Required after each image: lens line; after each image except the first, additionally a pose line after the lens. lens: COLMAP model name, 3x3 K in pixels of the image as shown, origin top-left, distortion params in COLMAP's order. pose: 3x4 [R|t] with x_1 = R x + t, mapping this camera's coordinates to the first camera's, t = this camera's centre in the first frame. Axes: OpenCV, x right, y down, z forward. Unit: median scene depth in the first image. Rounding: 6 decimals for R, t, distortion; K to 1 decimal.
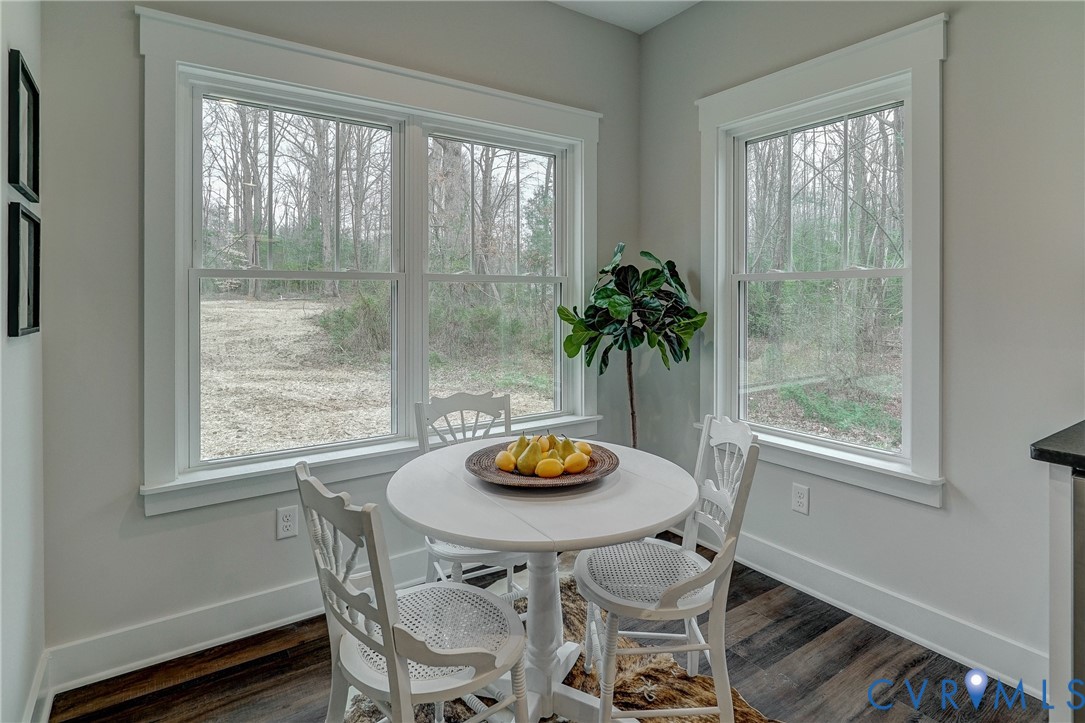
lens RADIAL K [[572.8, 0, 551.8], [0, 572.8, 300.7], [0, 0, 1]] dist [-0.009313, 0.002041]
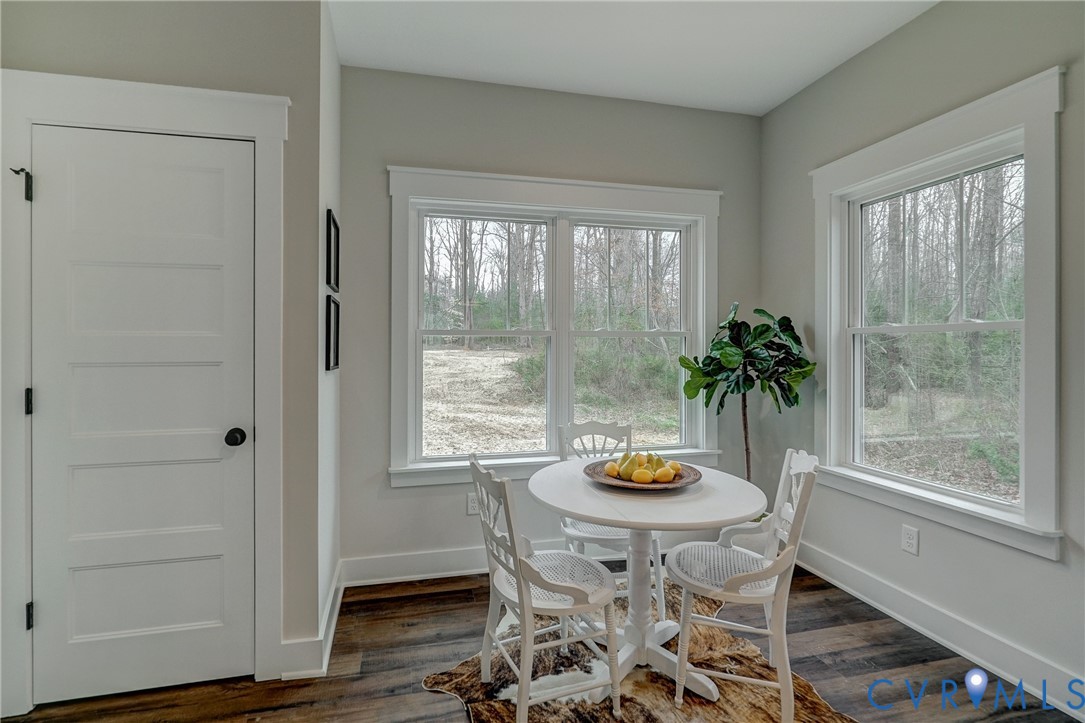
lens RADIAL K [[509.2, 0, 521.1], [0, 509.2, 347.5], [0, 0, 1]] dist [-0.010049, 0.006311]
pose [[0.928829, 0.001078, -0.370508, 0.113103], [-0.003500, 0.999977, -0.005865, -0.001240], [0.370493, 0.006744, 0.928811, -0.141002]]
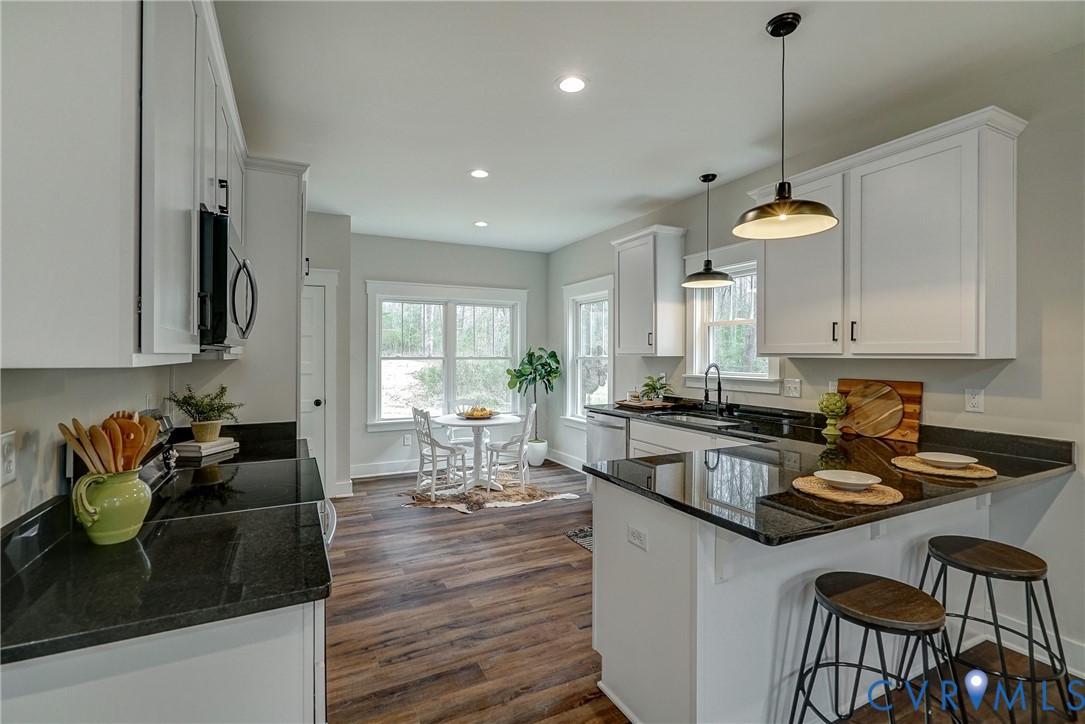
lens RADIAL K [[509.2, 0, 536.5], [0, 509.2, 350.6], [0, 0, 1]] dist [-0.010049, 0.006311]
pose [[0.987516, -0.000006, -0.157522, 0.574803], [-0.002600, 0.999863, -0.016340, -0.040511], [0.157500, 0.016545, 0.987380, -1.406098]]
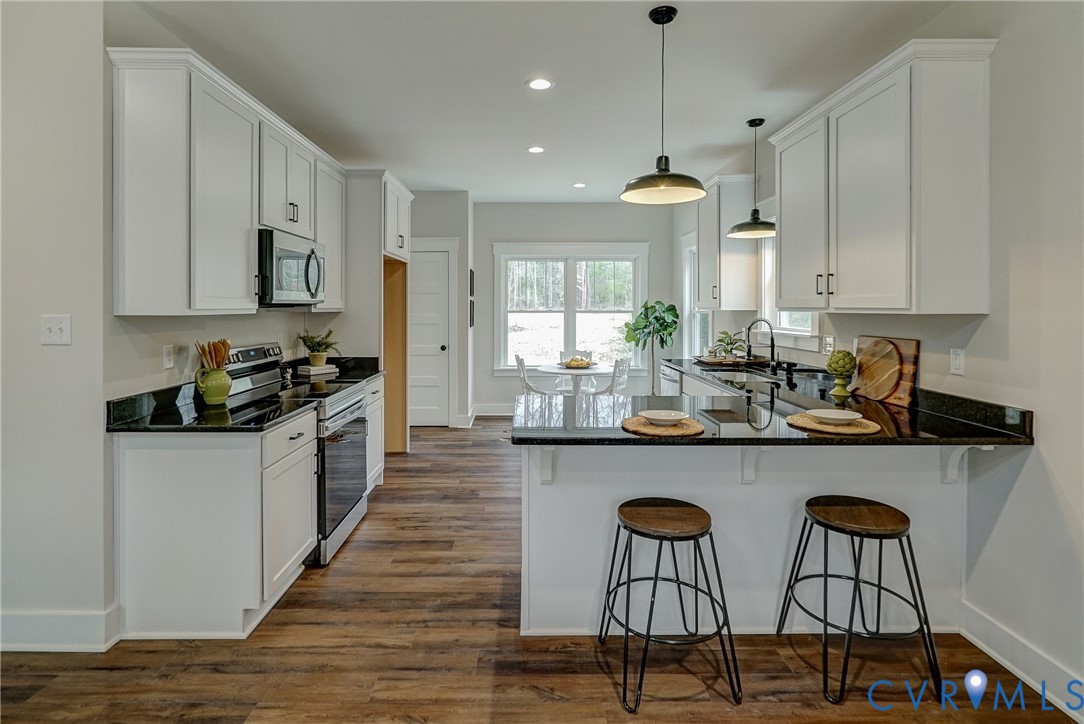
lens RADIAL K [[559.1, 0, 517.9], [0, 559.1, 303.3], [0, 0, 1]] dist [-0.000072, 0.003028]
pose [[0.809769, -0.003510, -0.586739, 1.261203], [-0.005941, 0.999882, -0.014181, -0.043525], [0.586719, 0.014970, 0.809652, -1.519519]]
